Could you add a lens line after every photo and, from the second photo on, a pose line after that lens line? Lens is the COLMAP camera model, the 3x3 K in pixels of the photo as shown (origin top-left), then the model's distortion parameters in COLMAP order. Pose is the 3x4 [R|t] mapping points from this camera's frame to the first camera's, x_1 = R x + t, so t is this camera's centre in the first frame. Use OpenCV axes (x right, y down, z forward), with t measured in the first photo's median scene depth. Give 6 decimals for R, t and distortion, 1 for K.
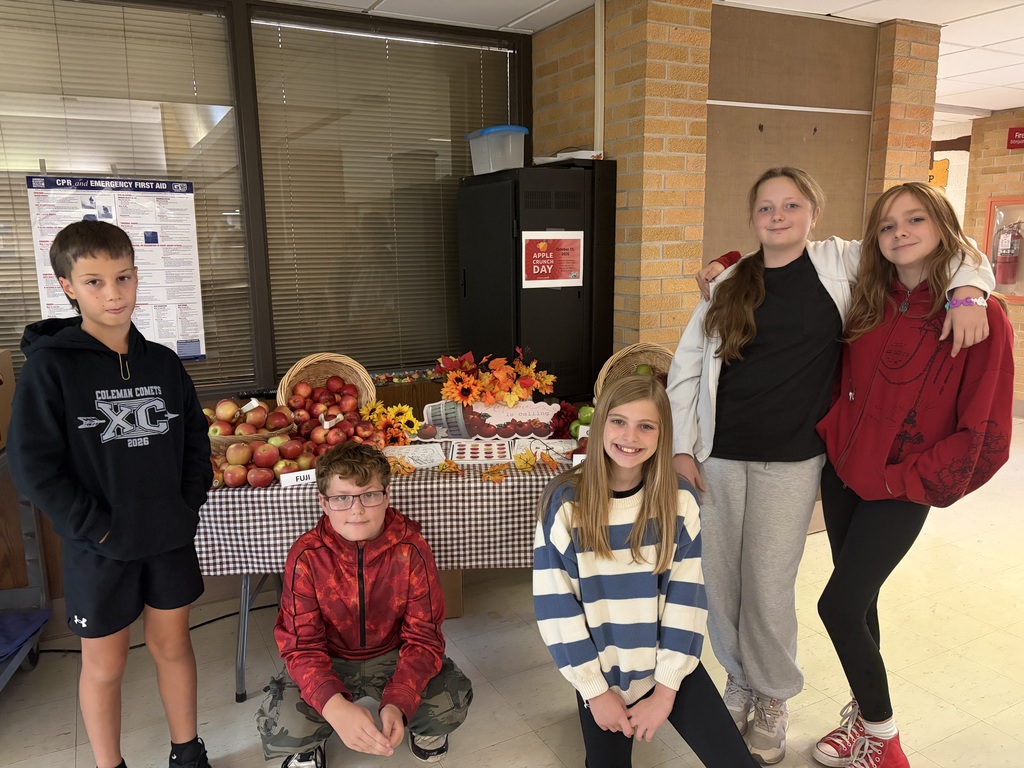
lens RADIAL K [[776.8, 0, 510.6], [0, 776.8, 383.3], [0, 0, 1]] dist [0.029940, -0.030348]
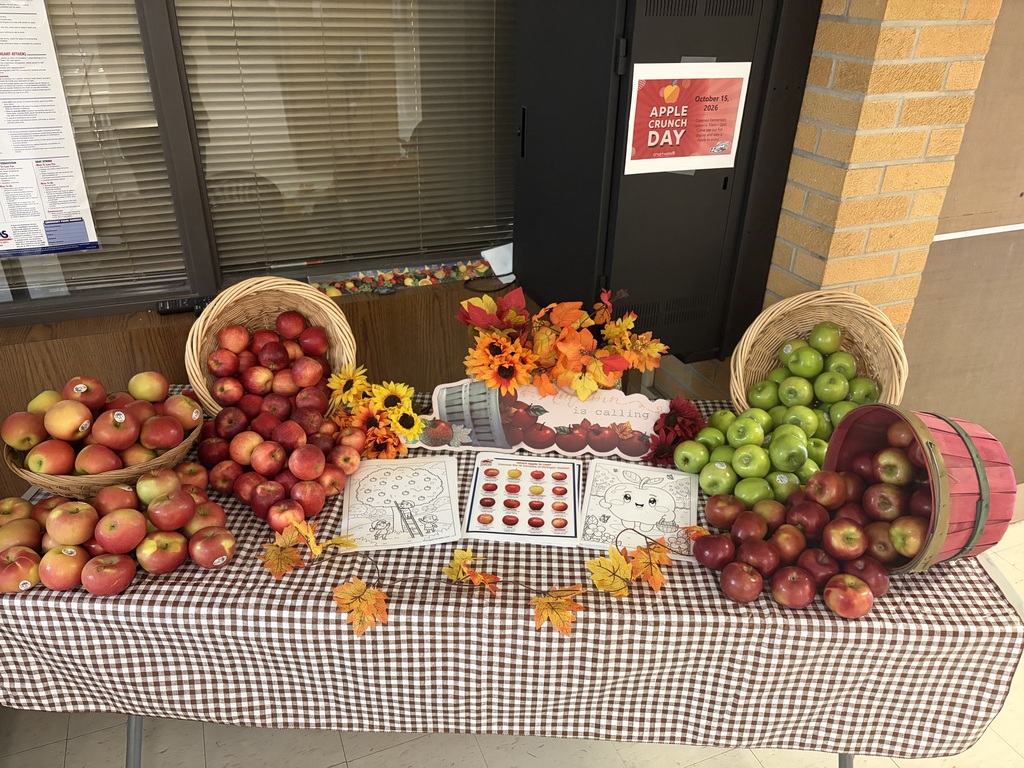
lens RADIAL K [[776.8, 0, 512.3], [0, 776.8, 386.6], [0, 0, 1]] dist [0.029940, -0.030348]
pose [[0.993926, 0.083398, -0.071805, -0.011247], [-0.056901, 0.947932, 0.313350, -0.155277], [0.094199, -0.307361, 0.946919, 0.451537]]
